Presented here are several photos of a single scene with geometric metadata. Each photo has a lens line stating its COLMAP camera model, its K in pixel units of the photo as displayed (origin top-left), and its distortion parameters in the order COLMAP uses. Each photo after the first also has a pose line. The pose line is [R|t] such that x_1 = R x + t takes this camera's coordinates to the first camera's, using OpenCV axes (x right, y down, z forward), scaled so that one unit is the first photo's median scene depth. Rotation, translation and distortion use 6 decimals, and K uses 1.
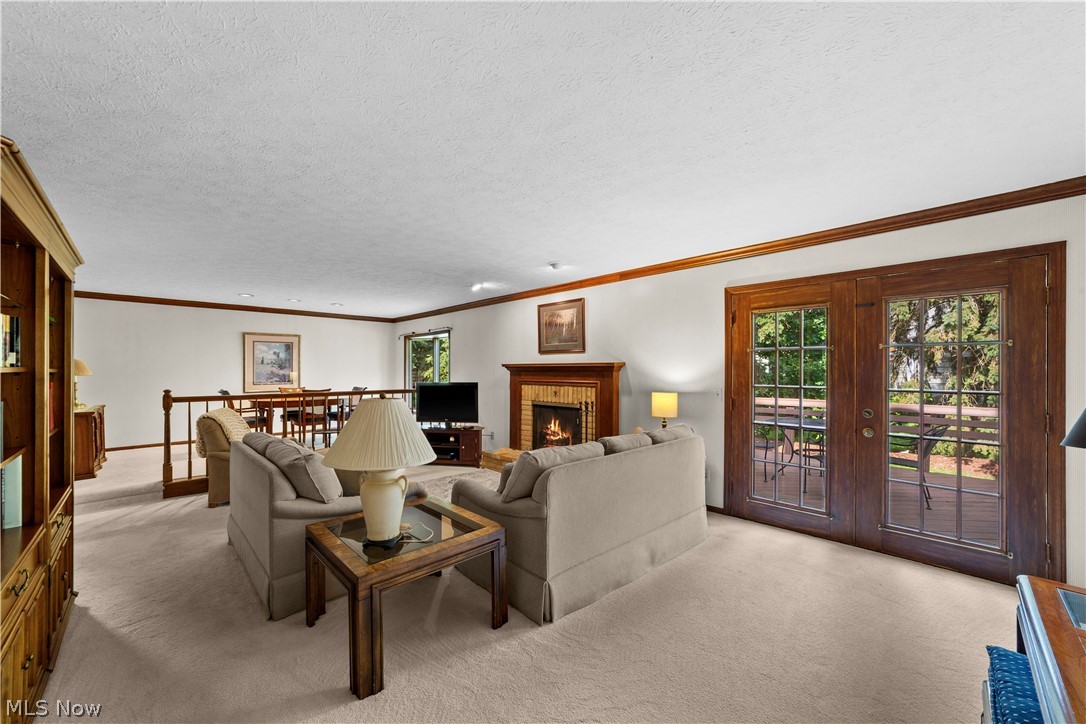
lens RADIAL K [[413.2, 0, 541.4], [0, 413.2, 364.7], [0, 0, 1]] dist [-0.006019, 0.003918]
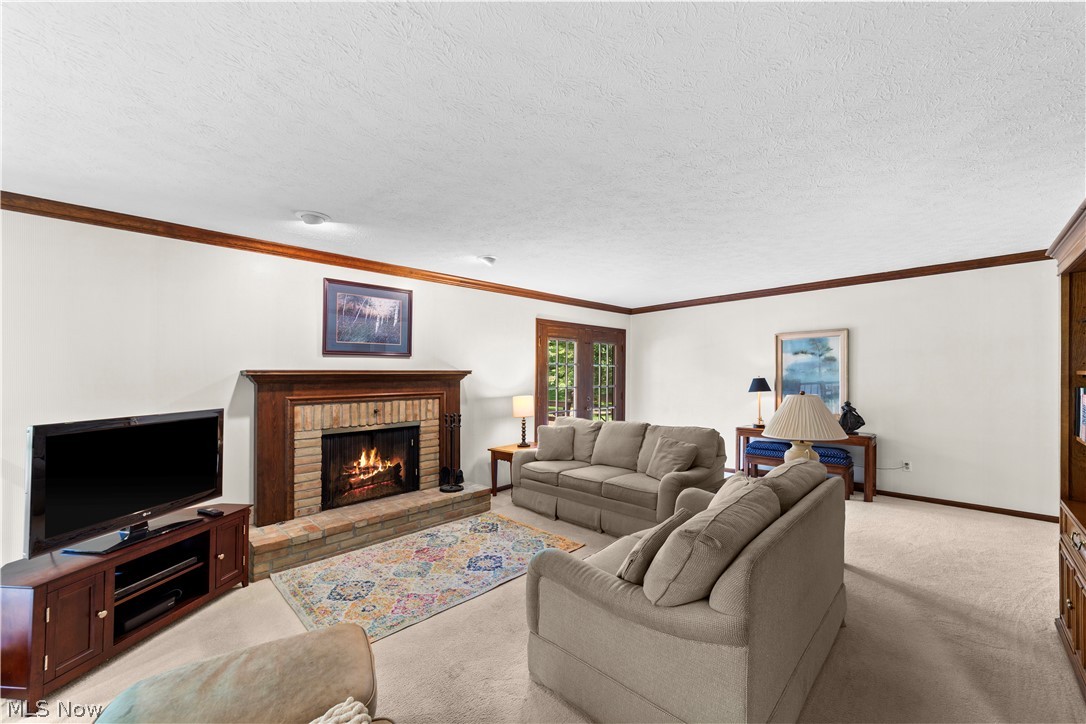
lens RADIAL K [[413.2, 0, 546.5], [0, 413.2, 372.0], [0, 0, 1]] dist [-0.006019, 0.003918]
pose [[0.003694, 0.007439, 0.999966, -0.640894], [-0.004190, 0.999964, -0.007424, 0.003403], [-0.999984, -0.004163, 0.003725, 0.659268]]
